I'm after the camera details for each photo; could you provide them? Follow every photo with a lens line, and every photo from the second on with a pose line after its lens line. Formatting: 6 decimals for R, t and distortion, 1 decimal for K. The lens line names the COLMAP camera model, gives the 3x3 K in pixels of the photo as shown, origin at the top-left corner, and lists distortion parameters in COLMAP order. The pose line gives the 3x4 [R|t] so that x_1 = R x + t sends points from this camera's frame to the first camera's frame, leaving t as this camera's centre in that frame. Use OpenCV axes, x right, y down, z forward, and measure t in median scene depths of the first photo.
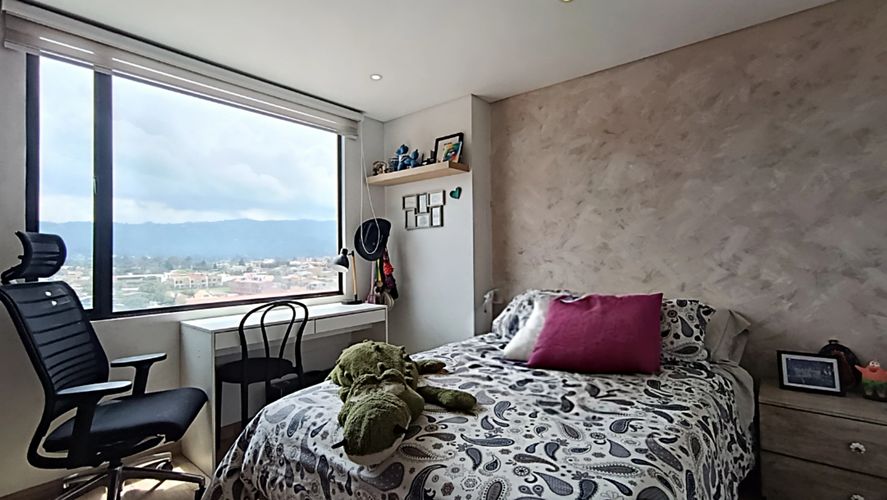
lens RADIAL K [[404.2, 0, 439.9], [0, 404.2, 257.1], [0, 0, 1]] dist [0.000544, 0.000344]
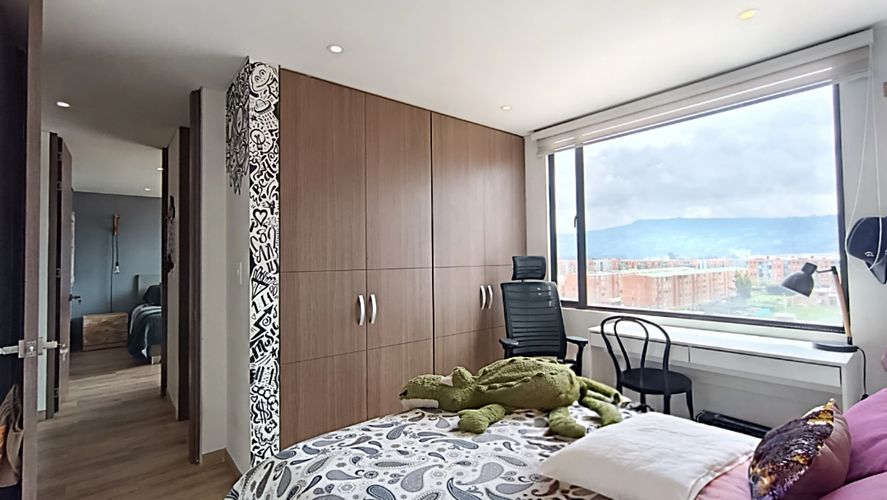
lens RADIAL K [[404.2, 0, 439.9], [0, 404.2, 246.3], [0, 0, 1]] dist [0.000544, 0.000344]
pose [[-0.178445, -0.020690, -0.983732, 1.289332], [0.012913, 0.999644, -0.023367, -0.092109], [0.983865, -0.016872, -0.178114, 1.288711]]
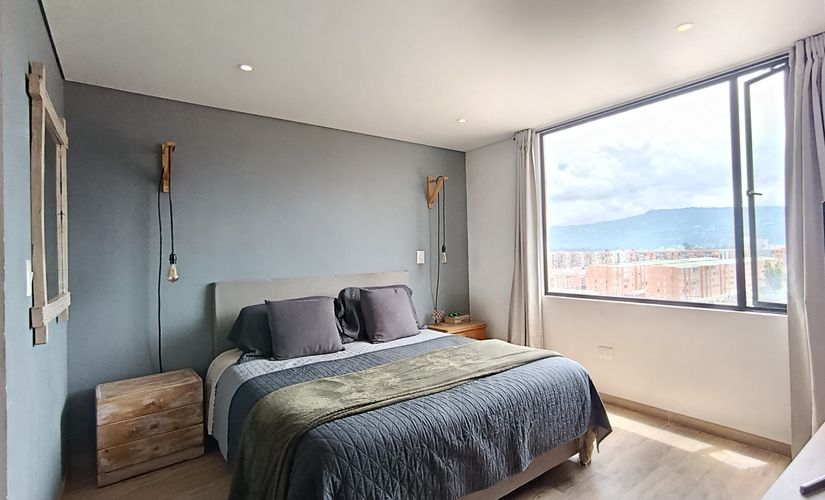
lens RADIAL K [[404.4, 0, 436.5], [0, 404.4, 247.3], [0, 0, 1]] dist [-0.005896, -0.000831]
pose [[-0.206622, 0.000615, -0.978421, 1.222042], [0.024677, 0.999685, -0.004583, -0.091168], [0.978110, -0.025092, -0.206572, 1.205040]]
